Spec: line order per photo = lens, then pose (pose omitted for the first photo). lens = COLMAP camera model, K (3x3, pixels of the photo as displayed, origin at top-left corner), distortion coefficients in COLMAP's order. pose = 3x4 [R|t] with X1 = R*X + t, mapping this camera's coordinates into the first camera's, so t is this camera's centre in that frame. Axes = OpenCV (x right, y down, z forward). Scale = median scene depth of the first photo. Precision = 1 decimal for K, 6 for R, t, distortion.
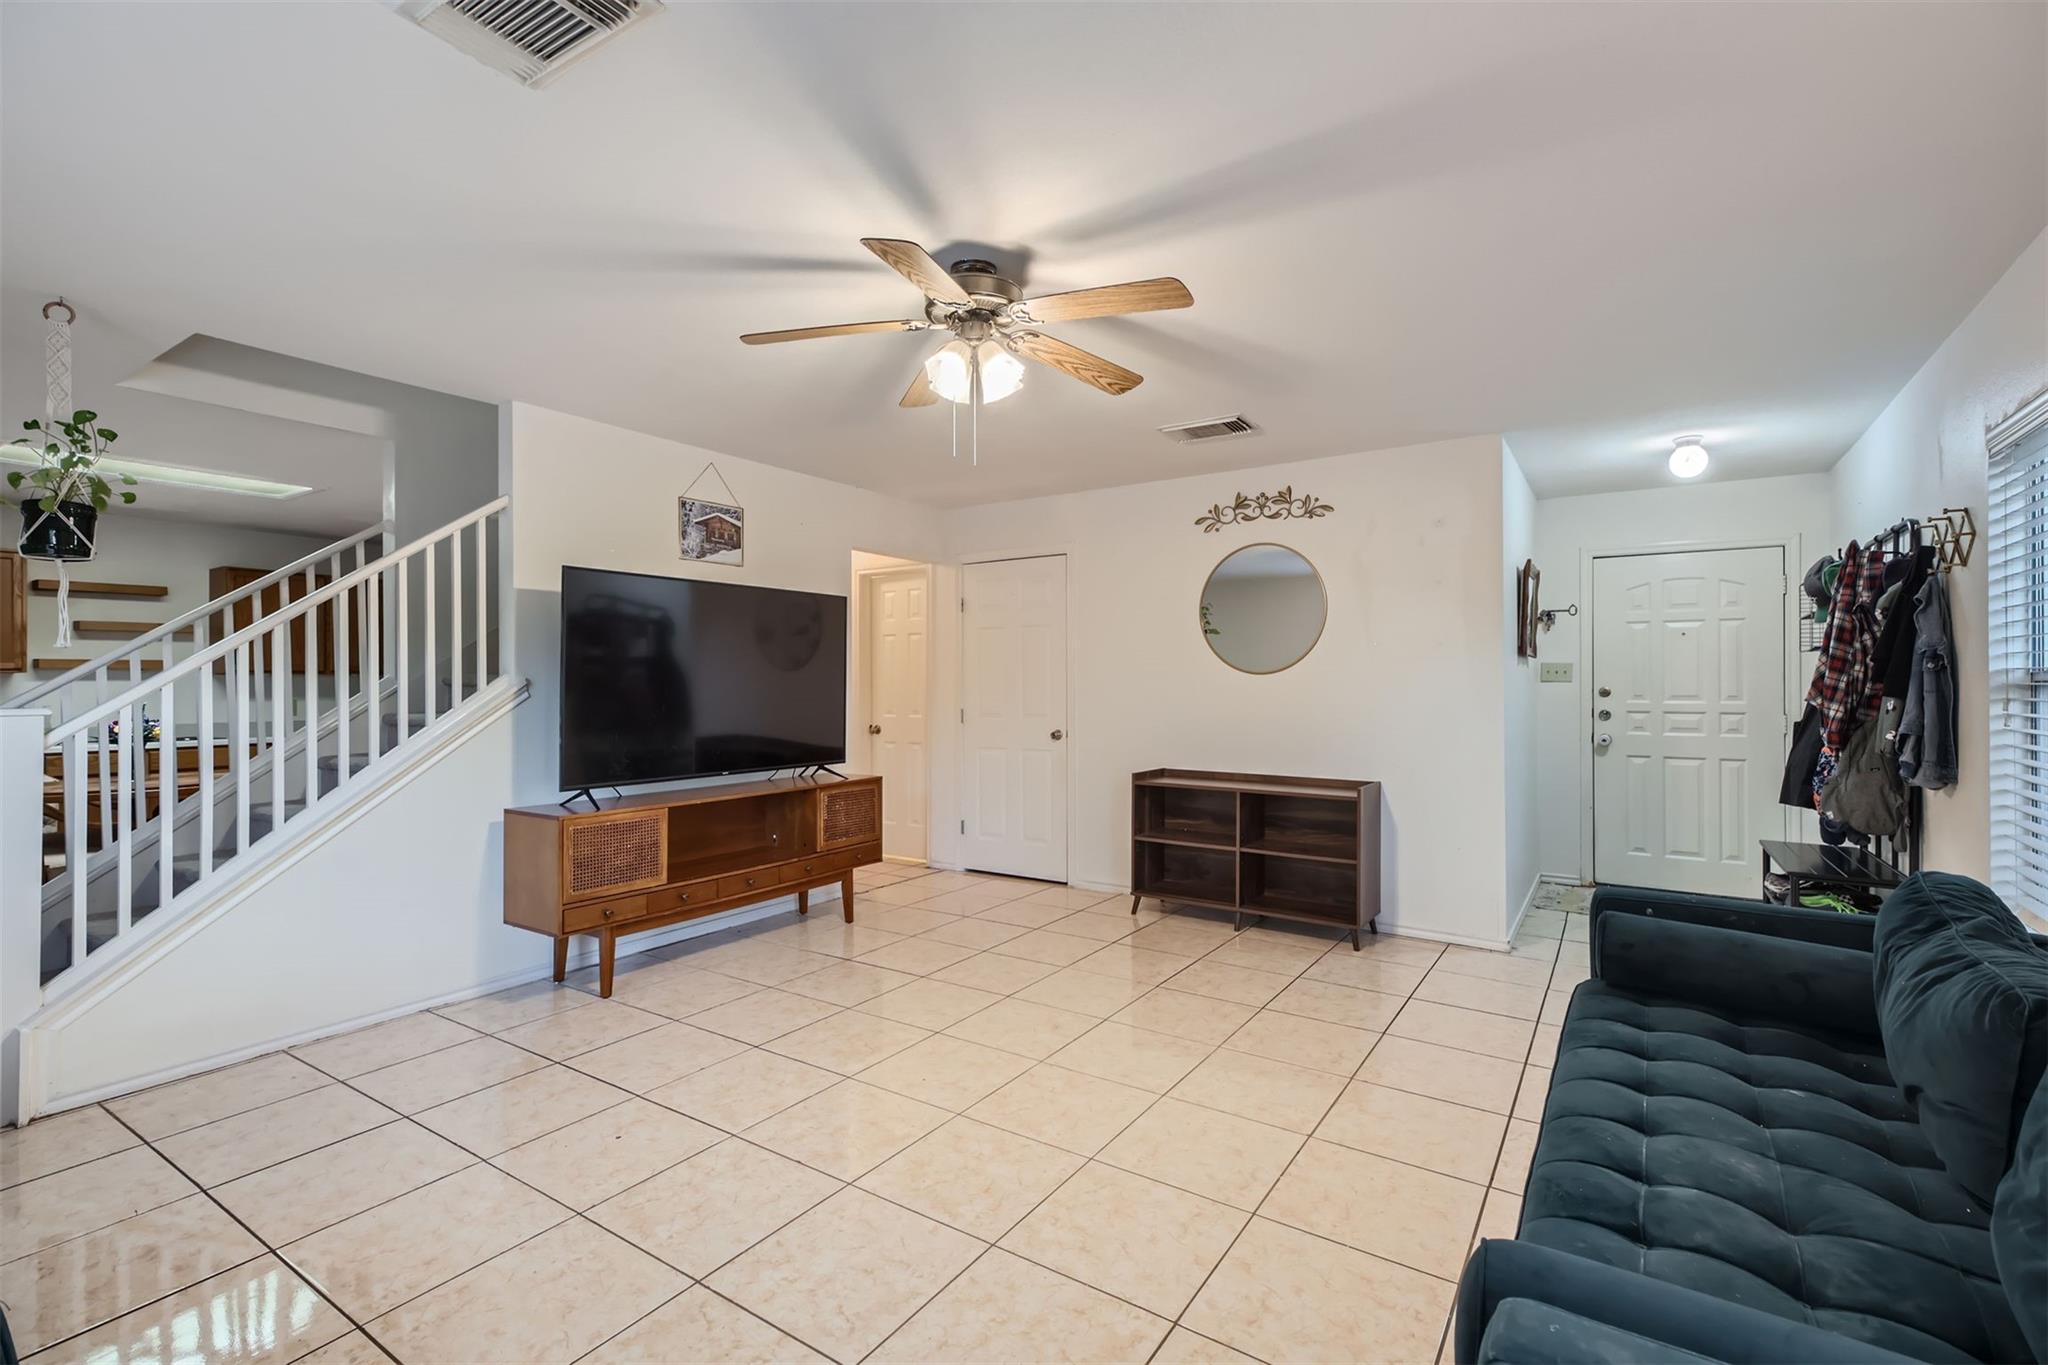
lens RADIAL K [[929.0, 0, 1029.5], [0, 929.0, 669.5], [0, 0, 1]] dist [0.009505, 0.000827]
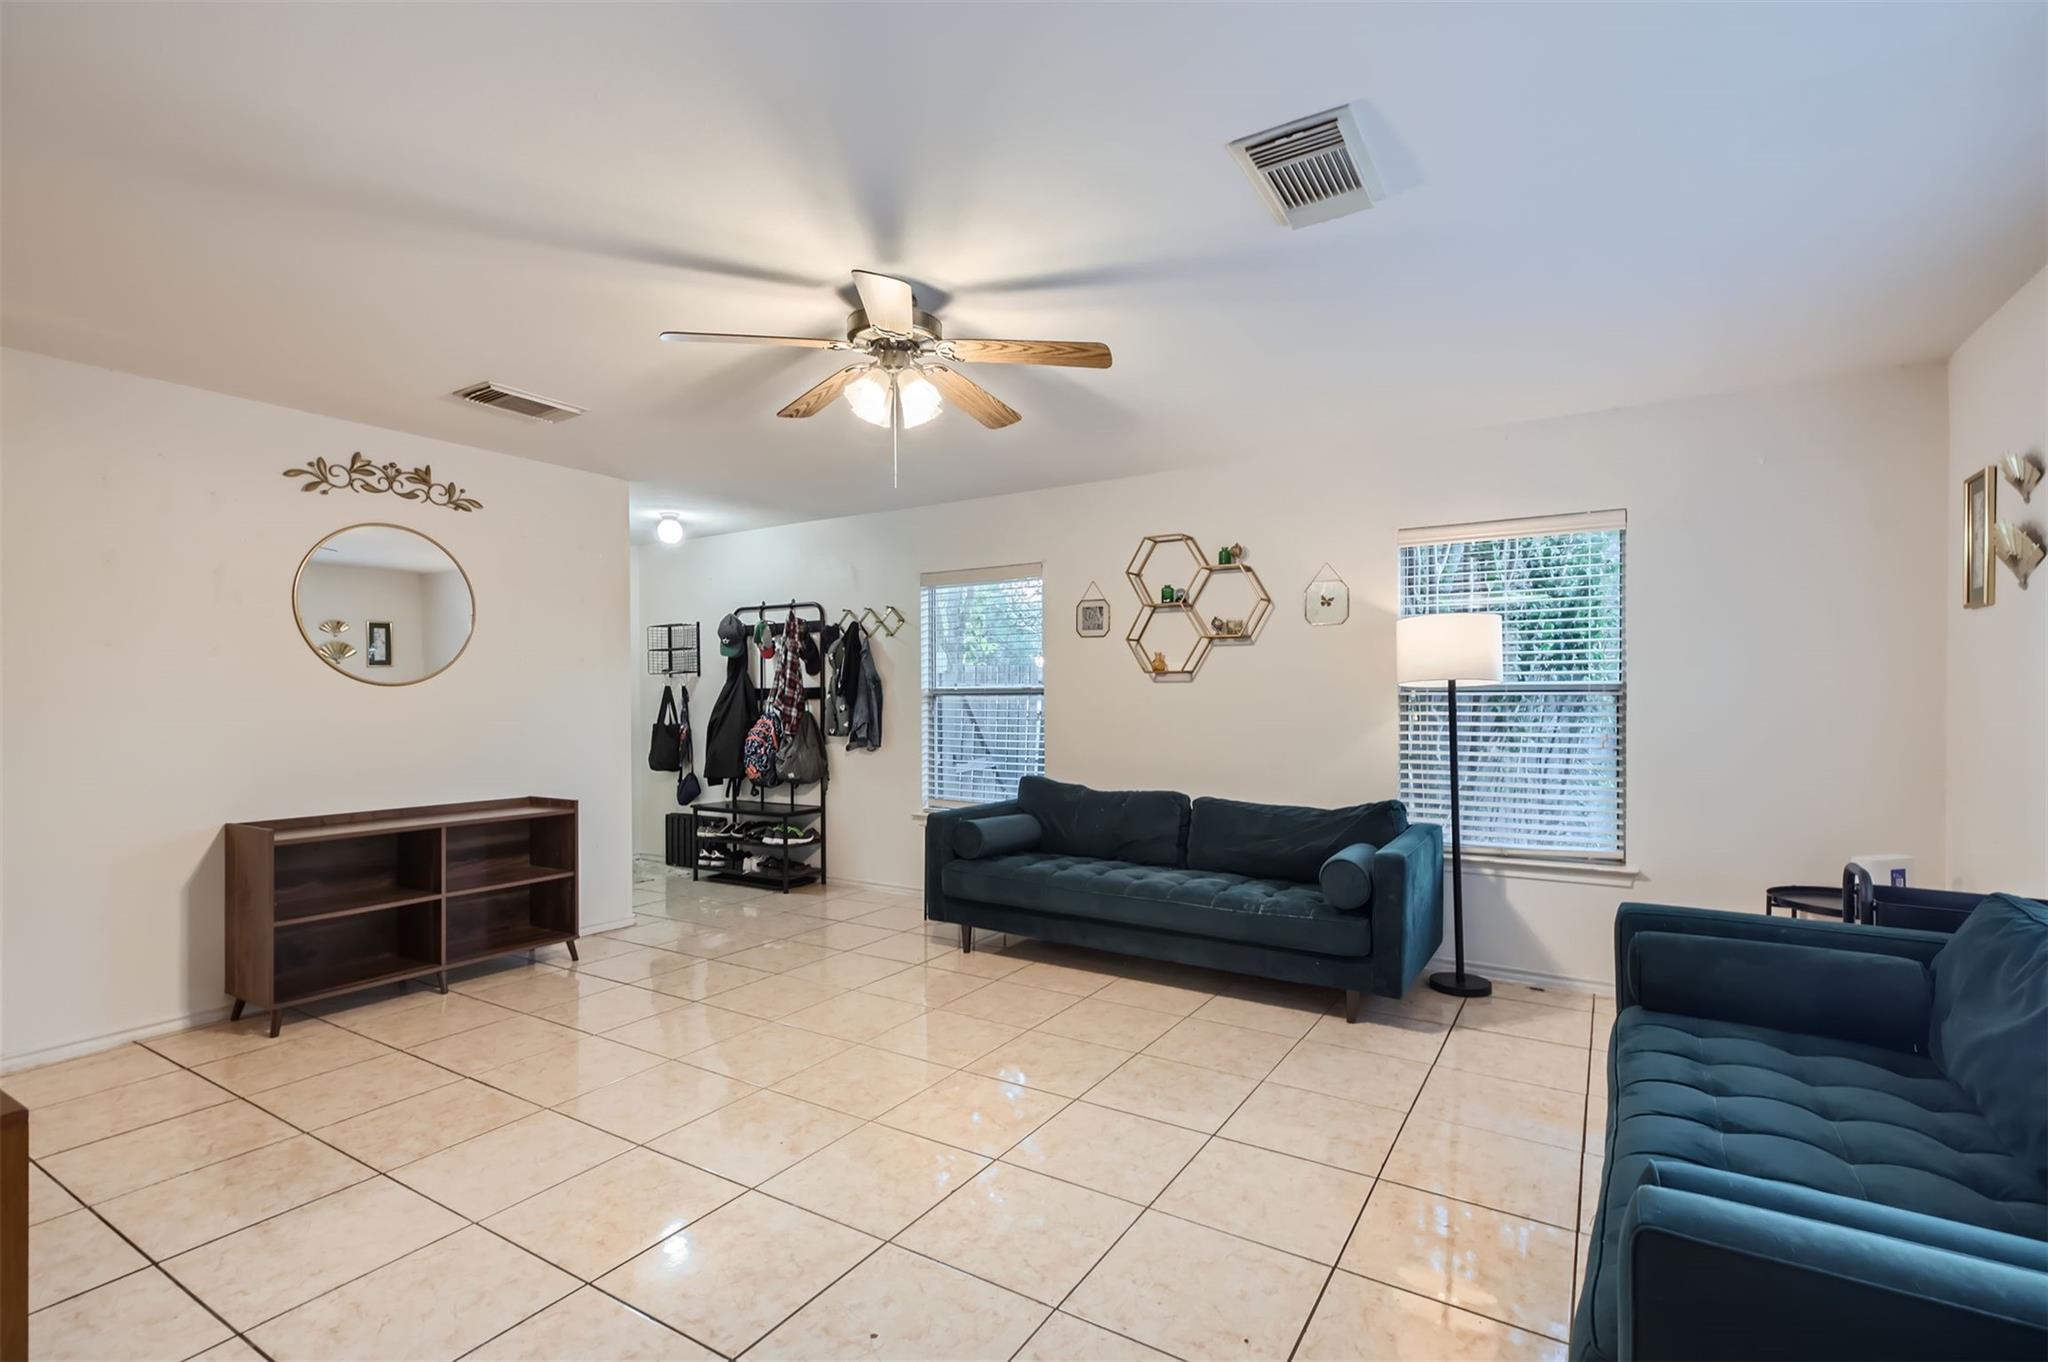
lens RADIAL K [[929.0, 0, 1043.2], [0, 929.0, 695.9], [0, 0, 1]] dist [0.009505, 0.000827]
pose [[-0.045357, -0.000636, 0.998971, -0.607073], [-0.011033, 0.999939, 0.000135, 0.007538], [-0.998910, -0.011016, -0.045362, 0.478995]]
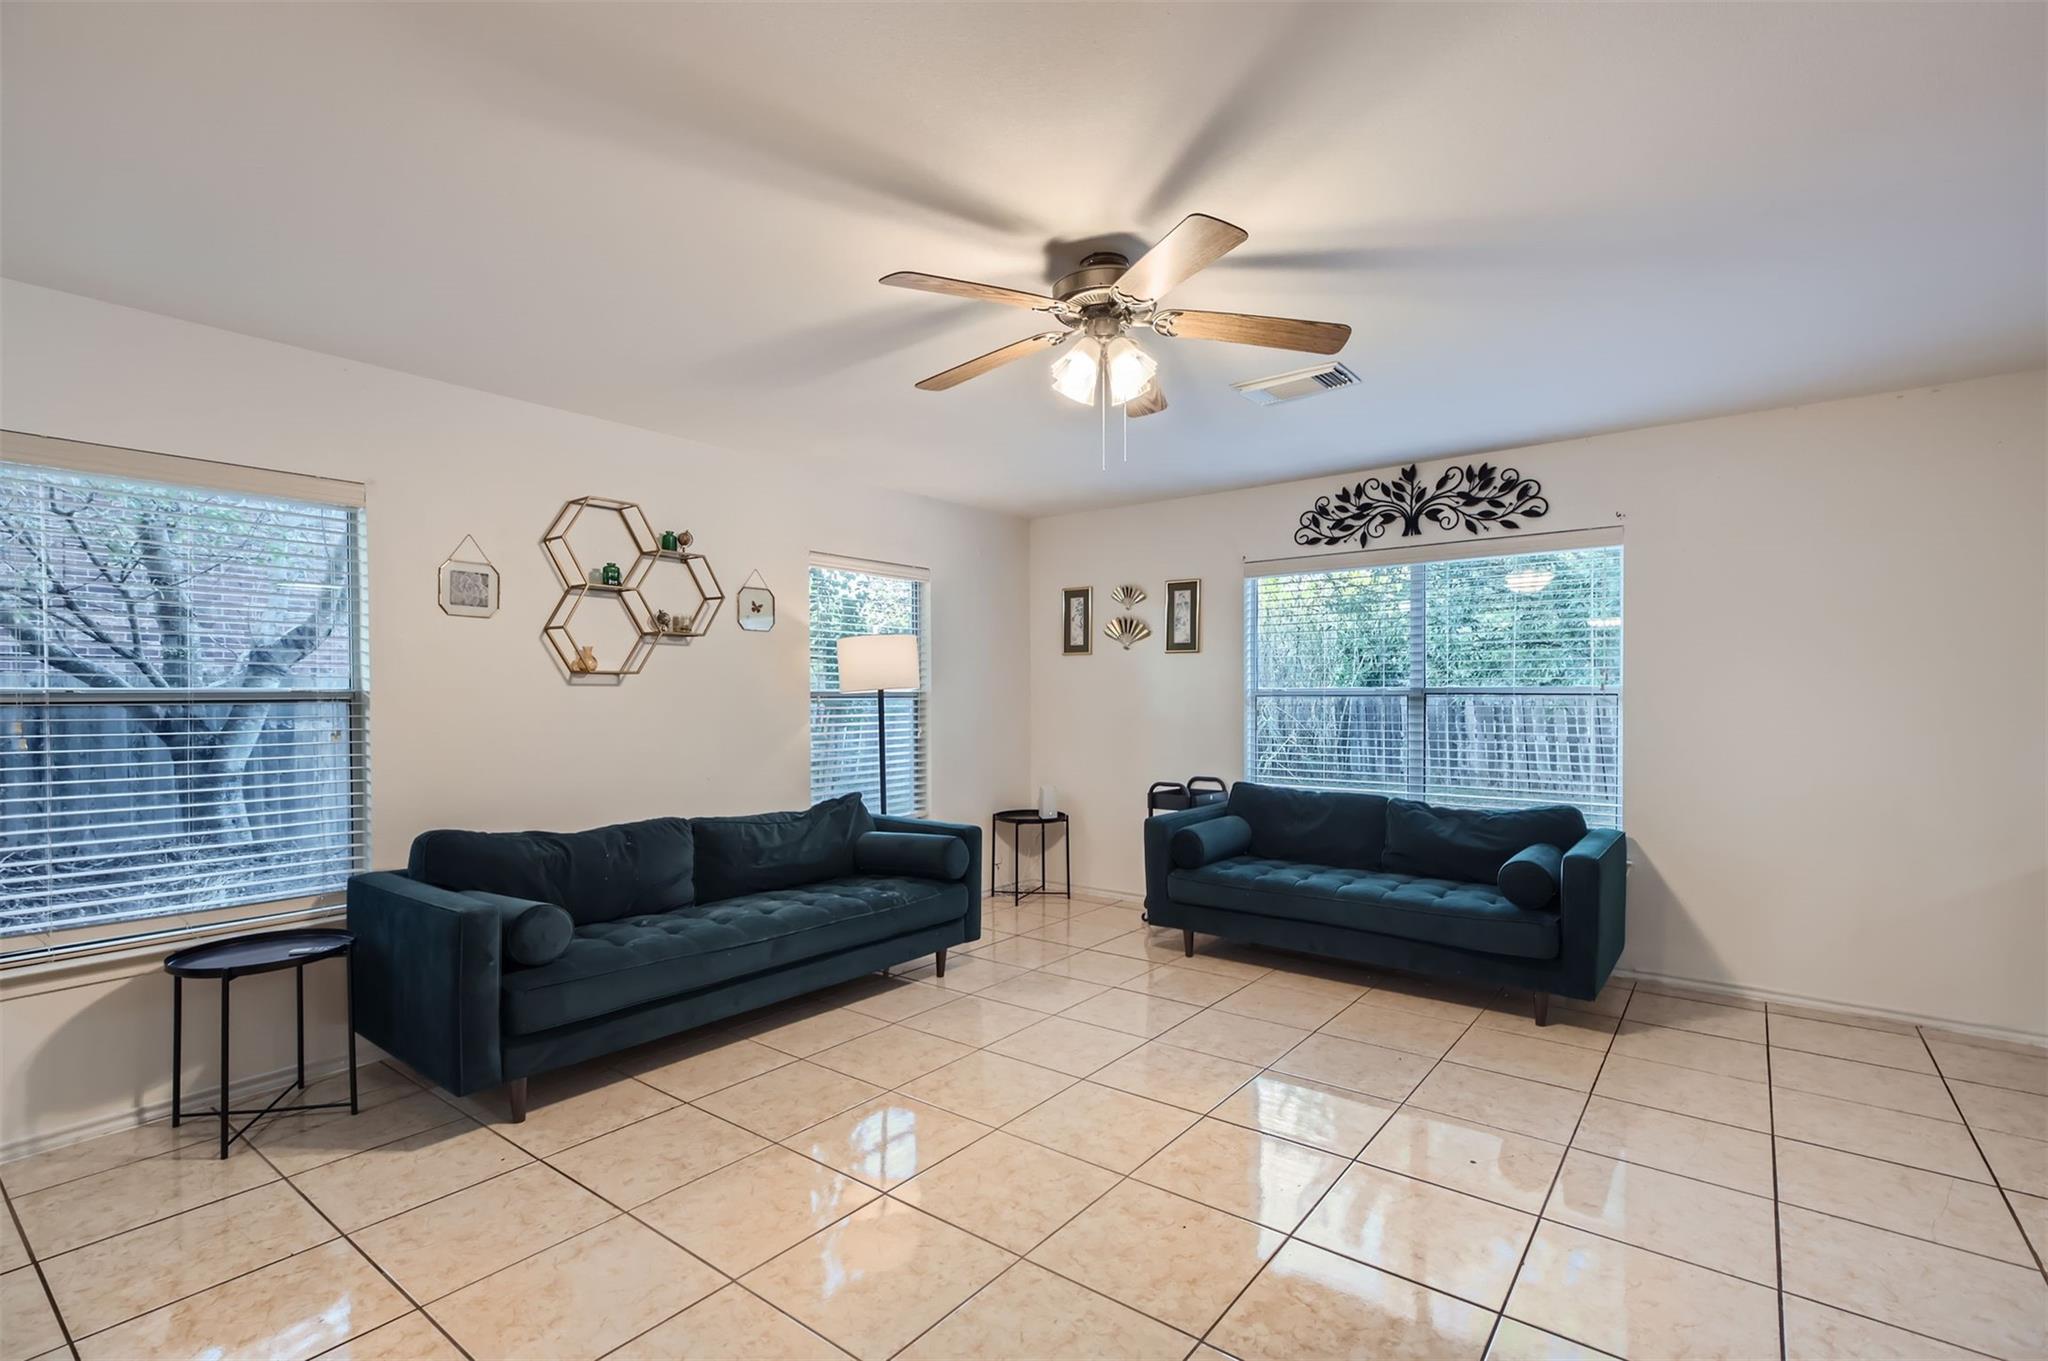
lens RADIAL K [[929.0, 0, 1019.2], [0, 929.0, 695.4], [0, 0, 1]] dist [0.009505, 0.000827]
pose [[-0.996787, 0.004973, 0.079943, -0.026395], [0.003747, 0.999873, -0.015481, 0.013829], [-0.080010, -0.015131, -0.996679, 1.063589]]
